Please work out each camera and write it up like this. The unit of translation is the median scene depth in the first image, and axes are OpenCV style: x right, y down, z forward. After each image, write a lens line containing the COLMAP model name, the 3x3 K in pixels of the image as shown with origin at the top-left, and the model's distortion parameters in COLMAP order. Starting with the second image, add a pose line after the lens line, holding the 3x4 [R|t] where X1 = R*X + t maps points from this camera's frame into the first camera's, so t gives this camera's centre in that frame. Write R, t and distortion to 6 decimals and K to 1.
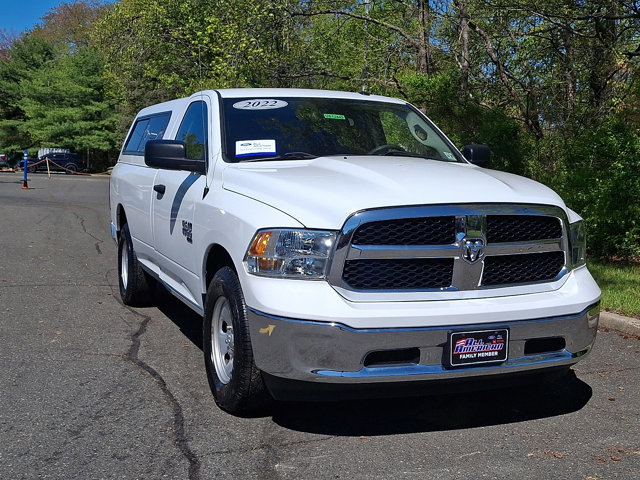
lens RADIAL K [[757.8, 0, 320.0], [0, 757.8, 240.0], [0, 0, 1]] dist [0.187119, -0.417624]
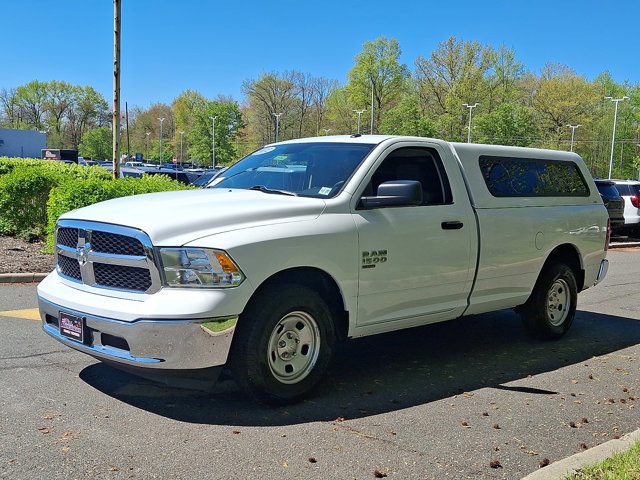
lens RADIAL K [[653.2, 0, 333.5], [0, 653.2, 241.5], [0, 0, 1]] dist [0.165484, -0.359505]
pose [[0.447248, 0.067719, -0.891843, 1.408936], [-0.112249, 0.993496, 0.019146, -0.080600], [0.887339, 0.091545, 0.451940, 0.848591]]
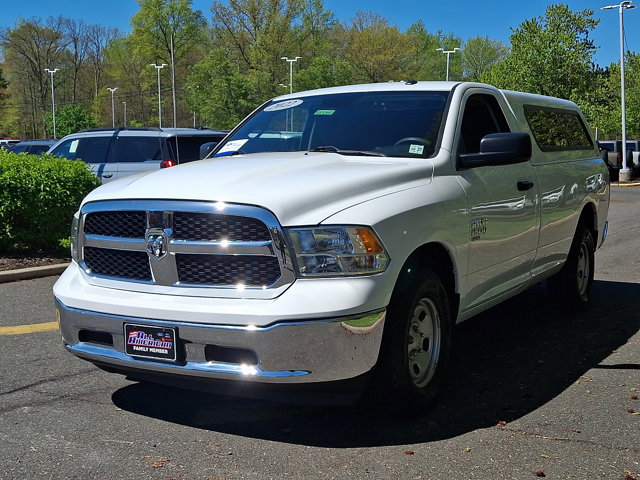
lens RADIAL K [[757.8, 0, 320.0], [0, 757.8, 240.0], [0, 0, 1]] dist [0.187119, -0.417624]
pose [[0.649261, 0.056885, -0.758436, 1.082540], [-0.056521, 0.998050, 0.026472, -0.031984], [0.758463, 0.025681, 0.651210, 0.500620]]
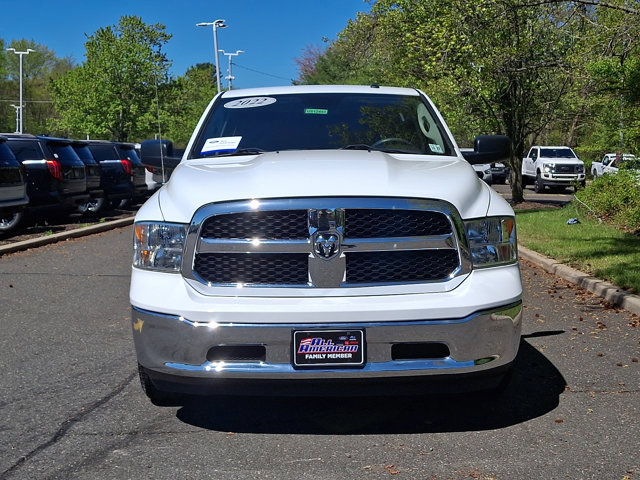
lens RADIAL K [[757.8, 0, 320.0], [0, 757.8, 240.0], [0, 0, 1]] dist [0.187119, -0.417624]
pose [[0.937889, 0.010650, -0.346773, 0.511340], [-0.011705, 0.999931, -0.000947, 0.007578], [0.346739, 0.004947, 0.937949, 0.111147]]
